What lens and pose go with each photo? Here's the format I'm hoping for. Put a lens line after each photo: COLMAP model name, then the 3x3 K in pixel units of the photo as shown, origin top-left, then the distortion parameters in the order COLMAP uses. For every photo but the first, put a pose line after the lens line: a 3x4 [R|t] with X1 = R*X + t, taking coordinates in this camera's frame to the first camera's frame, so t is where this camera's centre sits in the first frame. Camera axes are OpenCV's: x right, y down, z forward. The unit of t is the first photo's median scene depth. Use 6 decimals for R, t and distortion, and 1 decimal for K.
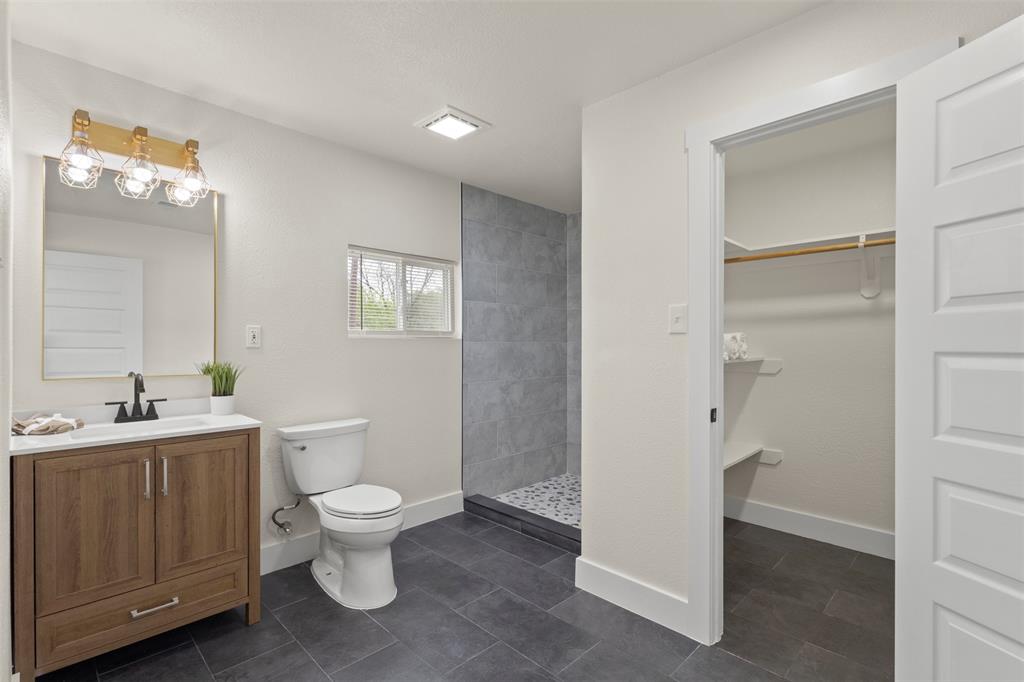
lens RADIAL K [[474.2, 0, 512.2], [0, 474.2, 348.6], [0, 0, 1]] dist [0.000928, 0.001152]
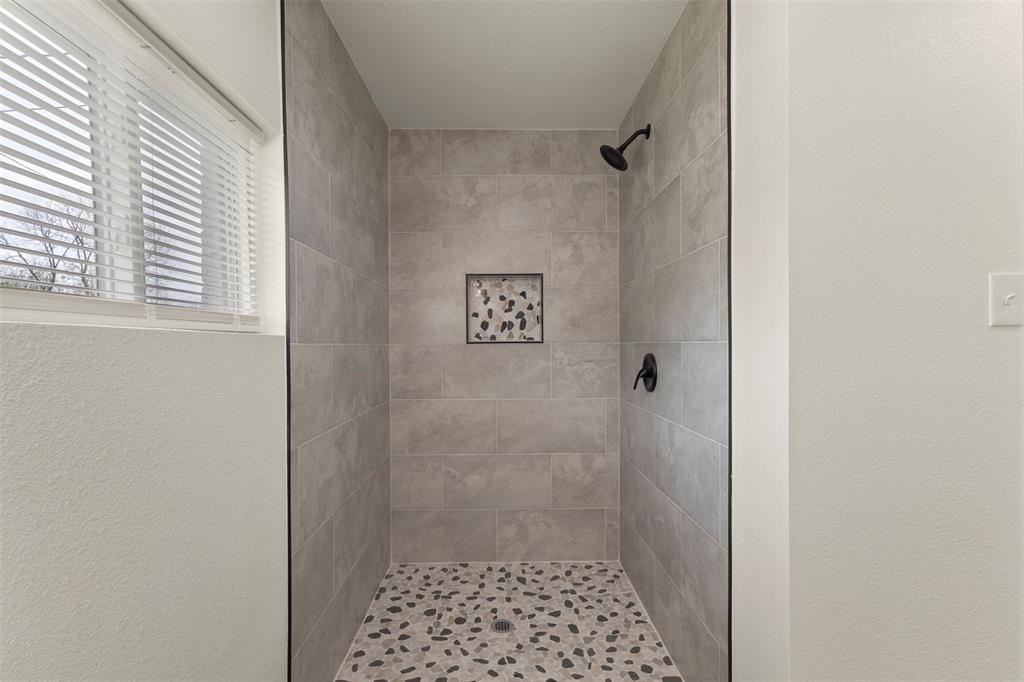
lens RADIAL K [[474.2, 0, 512.4], [0, 474.2, 351.1], [0, 0, 1]] dist [0.000928, 0.001152]
pose [[0.701403, -0.014171, 0.712624, -0.236237], [0.012653, 0.999892, 0.007430, -0.008212], [-0.712652, 0.003806, 0.701507, 0.559518]]
